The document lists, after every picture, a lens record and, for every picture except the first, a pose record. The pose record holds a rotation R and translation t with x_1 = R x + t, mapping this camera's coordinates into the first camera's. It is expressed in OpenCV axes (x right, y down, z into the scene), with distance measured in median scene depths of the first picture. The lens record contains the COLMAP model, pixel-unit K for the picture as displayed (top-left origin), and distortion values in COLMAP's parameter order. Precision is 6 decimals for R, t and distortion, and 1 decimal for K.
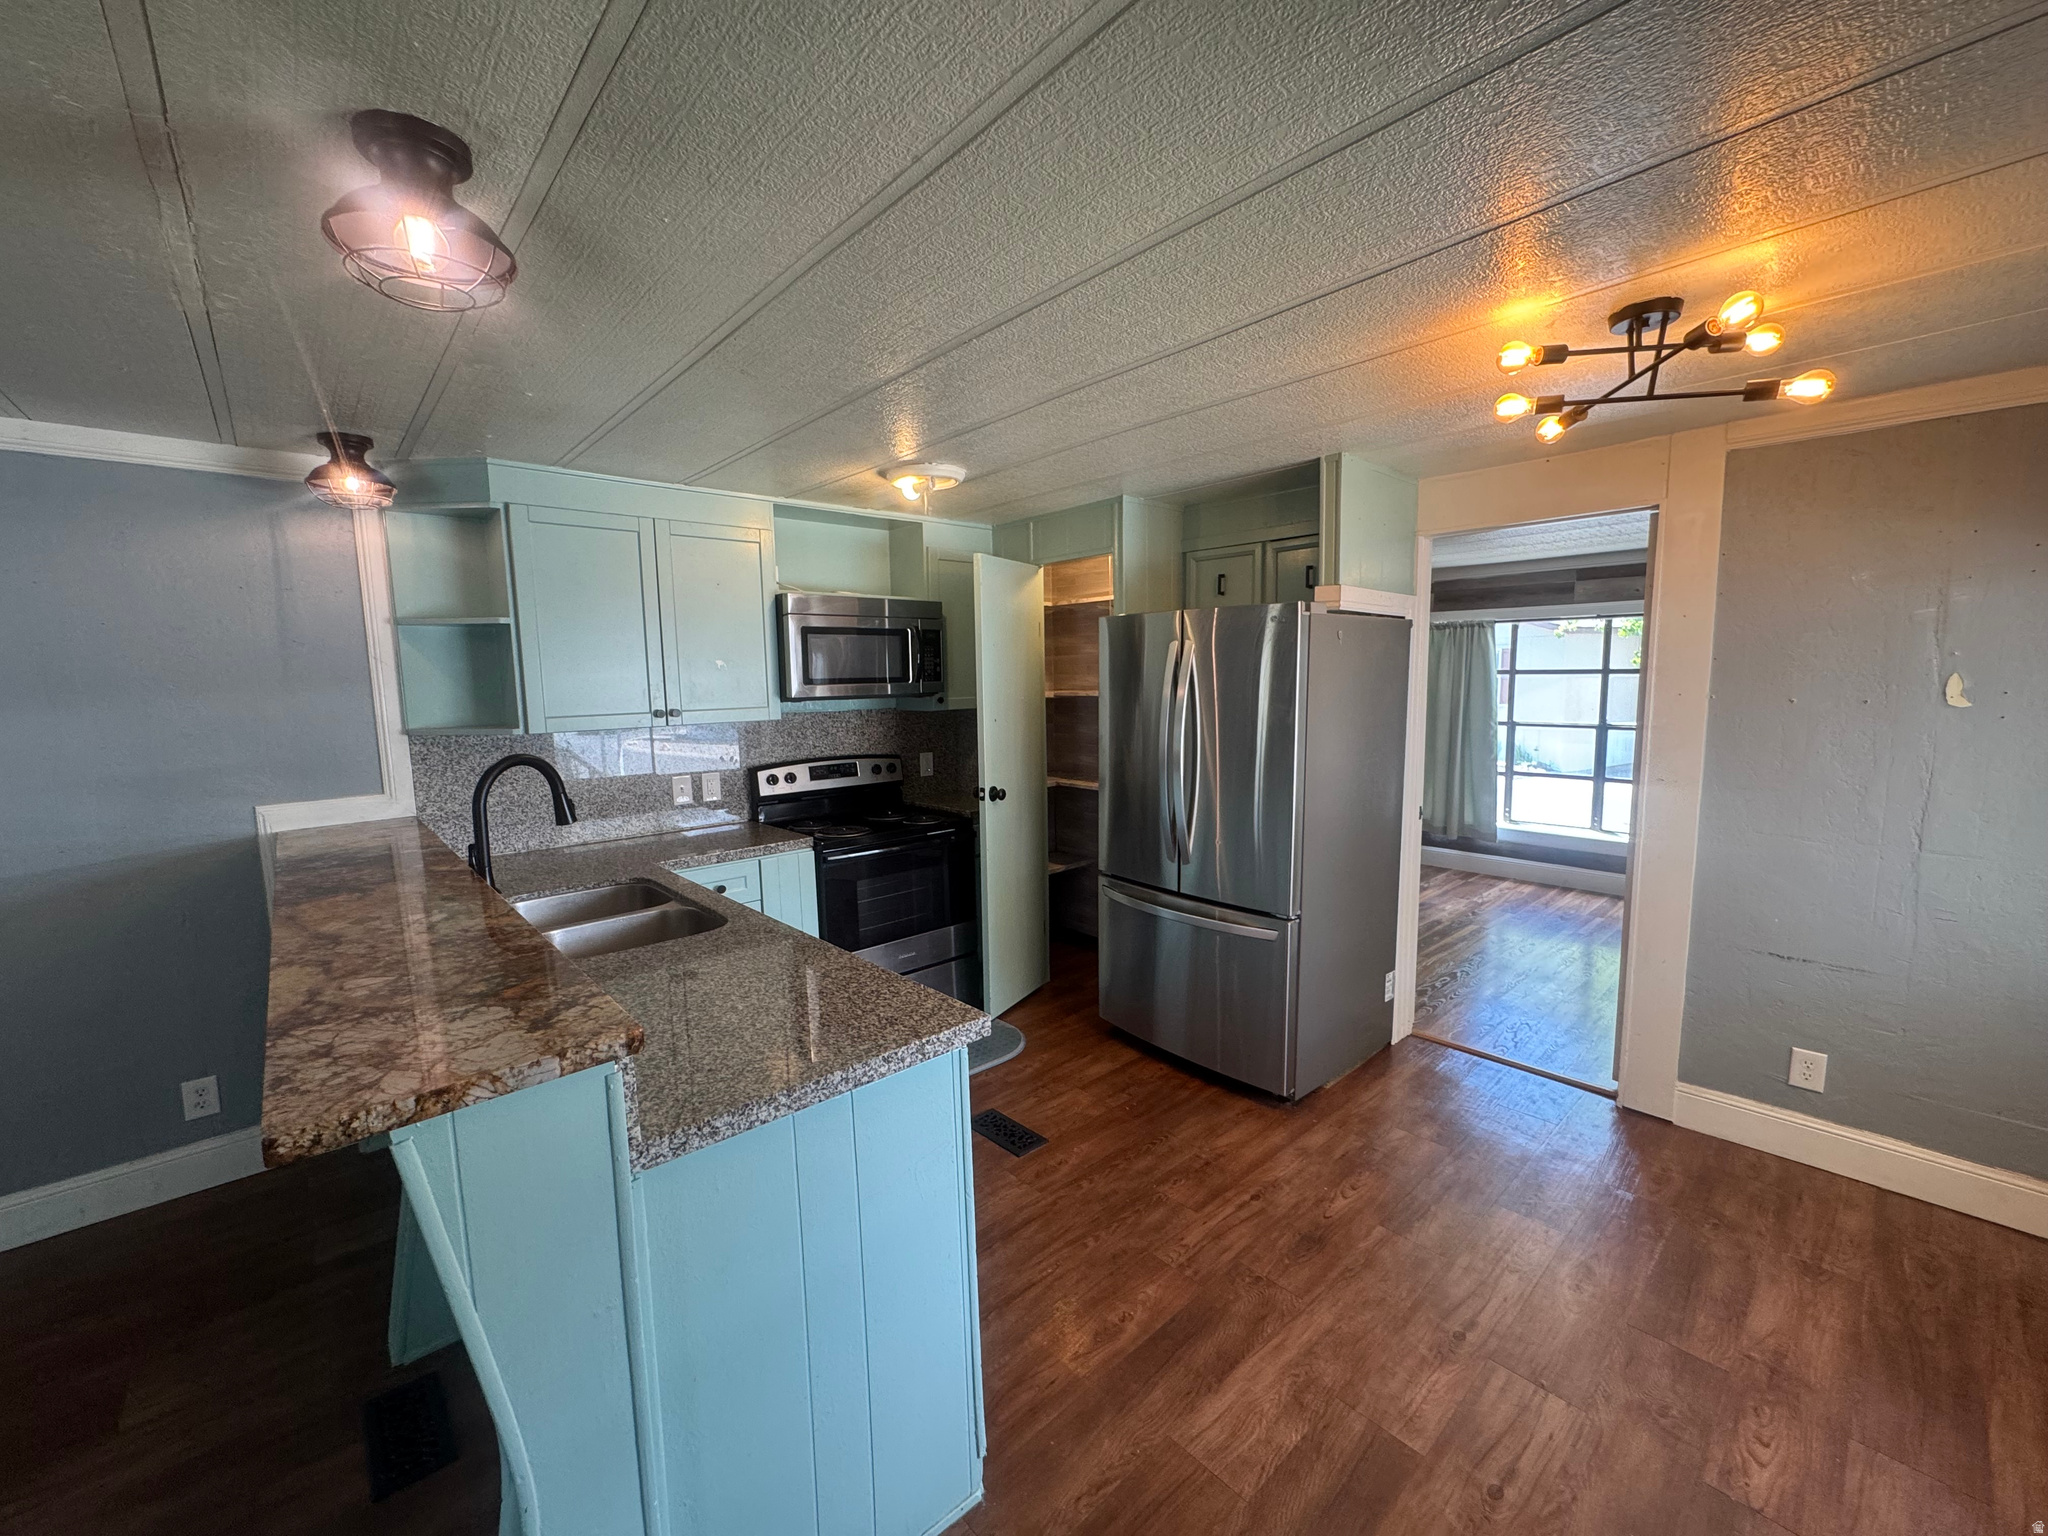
lens RADIAL K [[824.9, 0, 1024.9], [0, 824.9, 771.2], [0, 0, 1]] dist [0.001781, -0.000412]
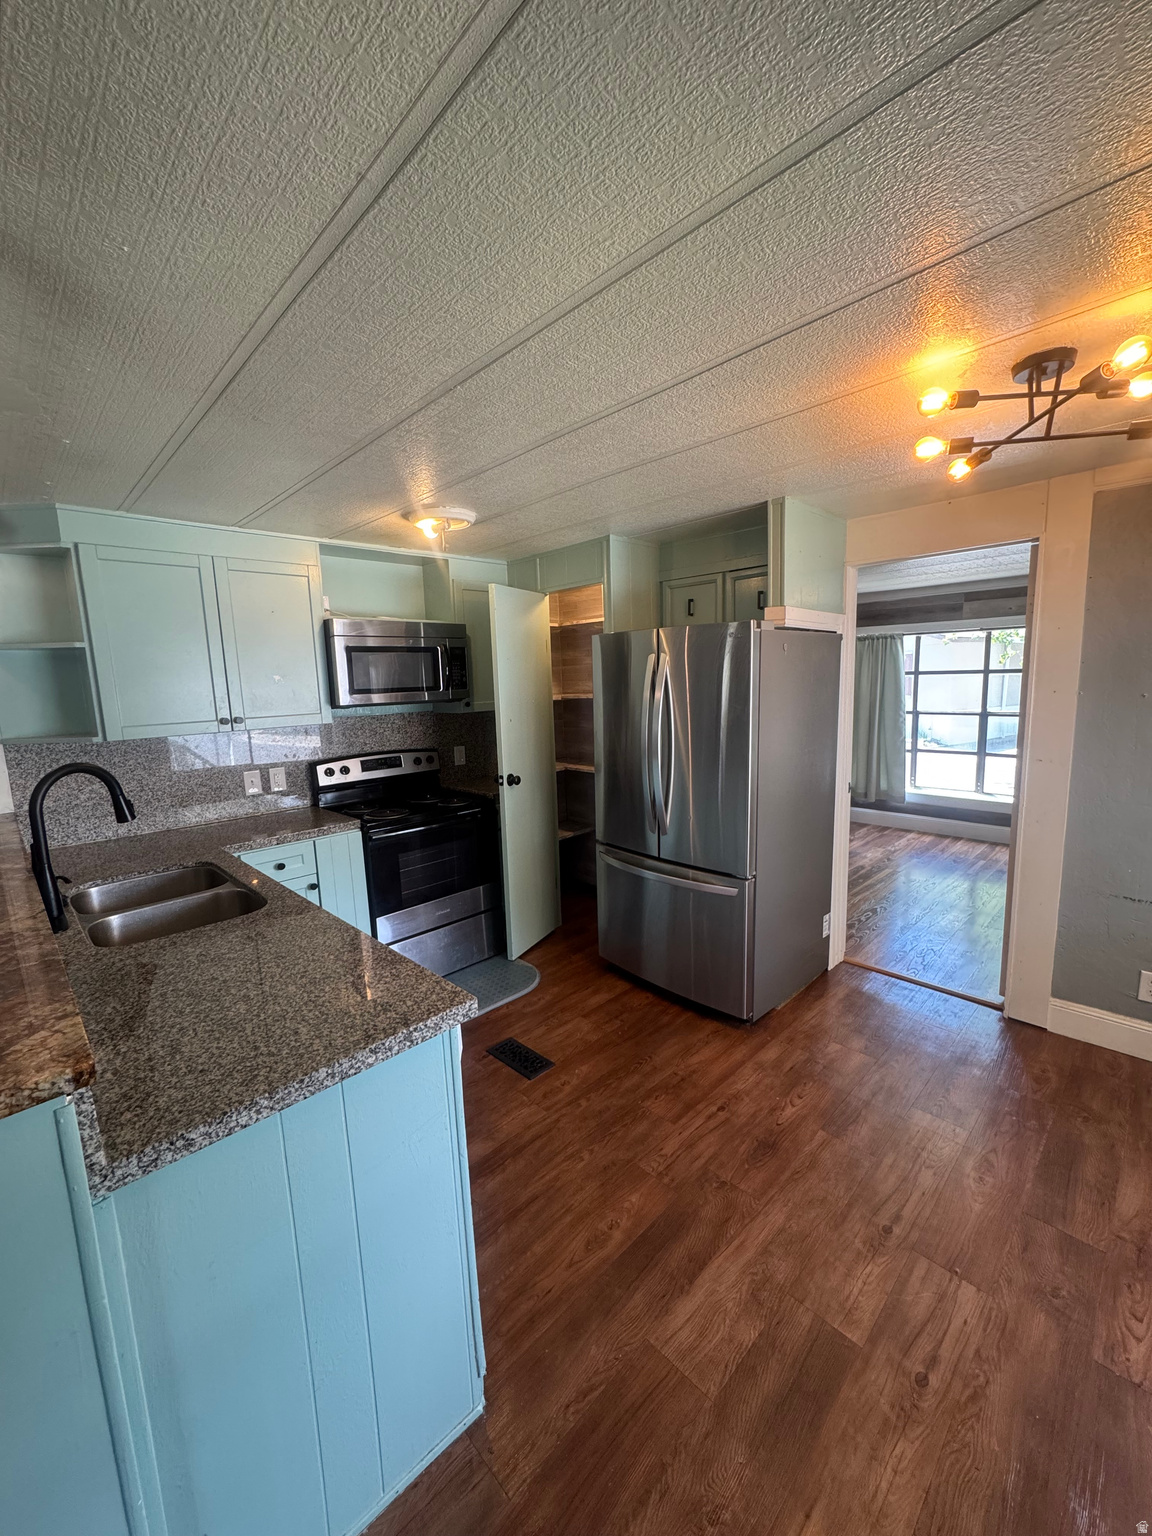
lens RADIAL K [[618.7, 0, 576.9], [0, 618.7, 771.2], [0, 0, 1]] dist [0.001781, -0.000412]
pose [[0.999074, -0.021527, 0.037253, 0.037215], [0.020336, 0.999279, 0.032065, -0.018031], [-0.037916, -0.031277, 0.998791, 0.094132]]
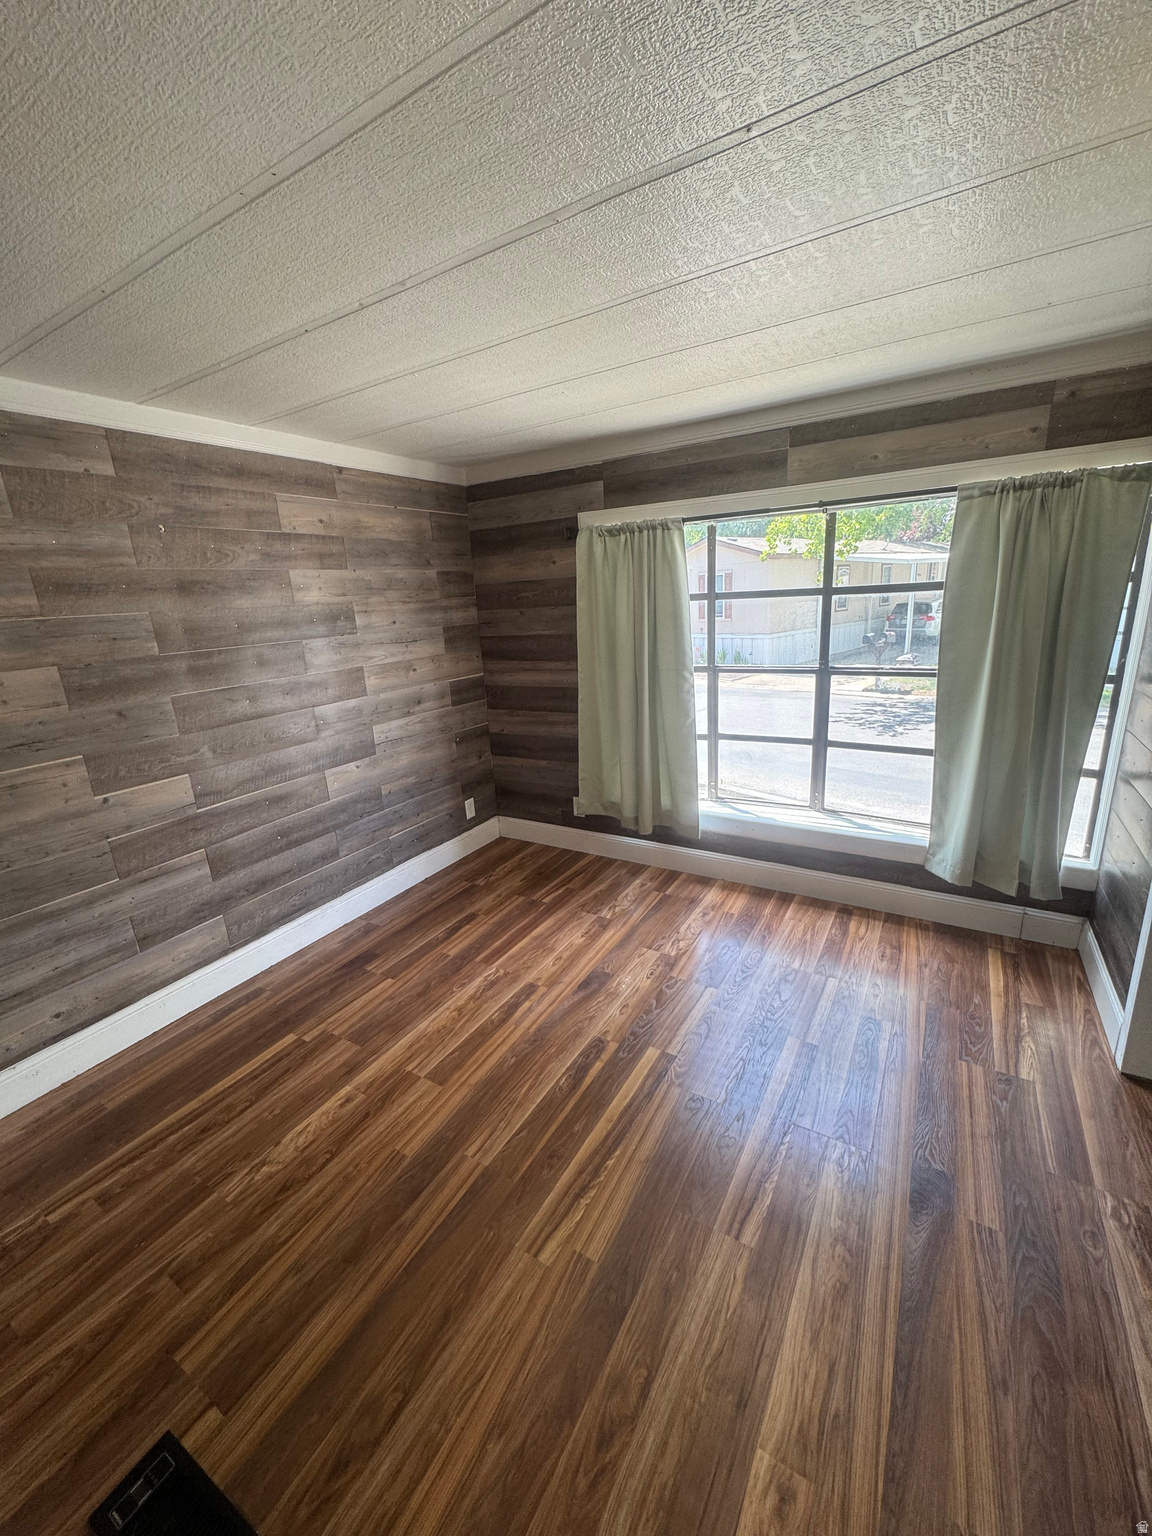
lens RADIAL K [[618.7, 0, 576.8], [0, 618.7, 762.2], [0, 0, 1]] dist [0.001781, -0.000412]
pose [[0.957914, -0.103430, 0.267776, 0.798054], [0.067468, 0.987822, 0.140198, -0.152608], [-0.279016, -0.116231, 0.953226, 1.254731]]
